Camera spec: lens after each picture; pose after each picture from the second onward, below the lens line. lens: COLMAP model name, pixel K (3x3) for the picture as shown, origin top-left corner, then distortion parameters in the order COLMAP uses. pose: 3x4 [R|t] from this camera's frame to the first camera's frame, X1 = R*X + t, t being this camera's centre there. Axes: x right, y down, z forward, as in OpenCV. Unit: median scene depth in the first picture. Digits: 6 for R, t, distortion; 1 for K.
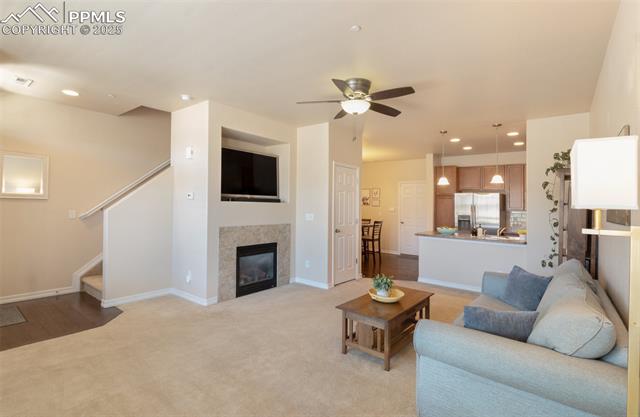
lens RADIAL K [[307.9, 0, 320.0], [0, 307.9, 208.5], [0, 0, 1]] dist [-0.000156, -0.000013]
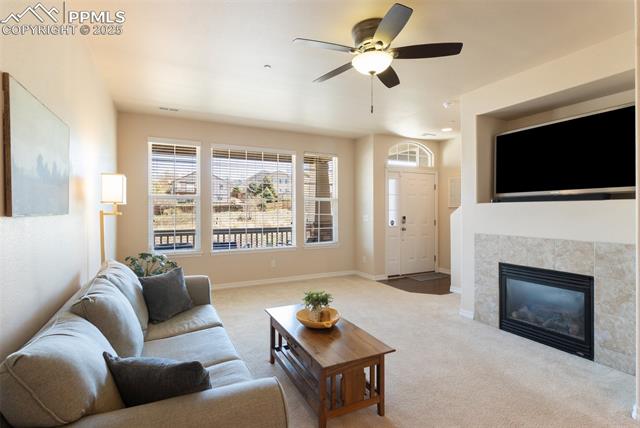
lens RADIAL K [[321.5, 0, 320.0], [0, 321.5, 214.0], [0, 0, 1]] dist [0.000282, -0.000237]
pose [[-0.420042, 0.002023, -0.907503, 0.636237], [-0.003258, 0.999988, 0.003738, 0.003516], [0.907499, 0.004527, -0.420030, 0.928895]]
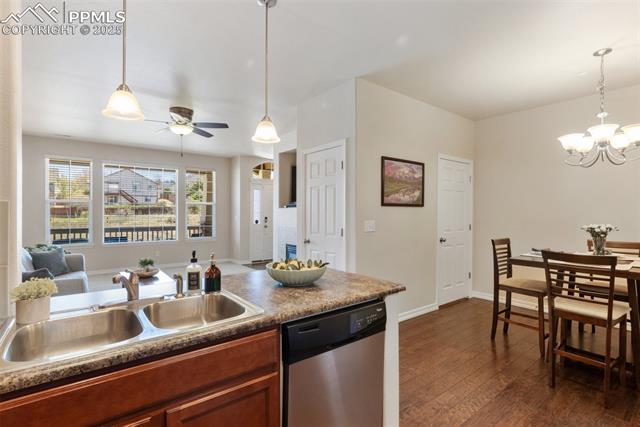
lens RADIAL K [[308.9, 0, 316.0], [0, 308.9, 213.1], [0, 0, 1]] dist [-0.000079, 0.000132]
pose [[-0.232878, -0.008124, -0.972472, 0.930639], [-0.004747, 0.999963, -0.007217, 0.006759], [0.972494, 0.002936, -0.232908, 1.411302]]
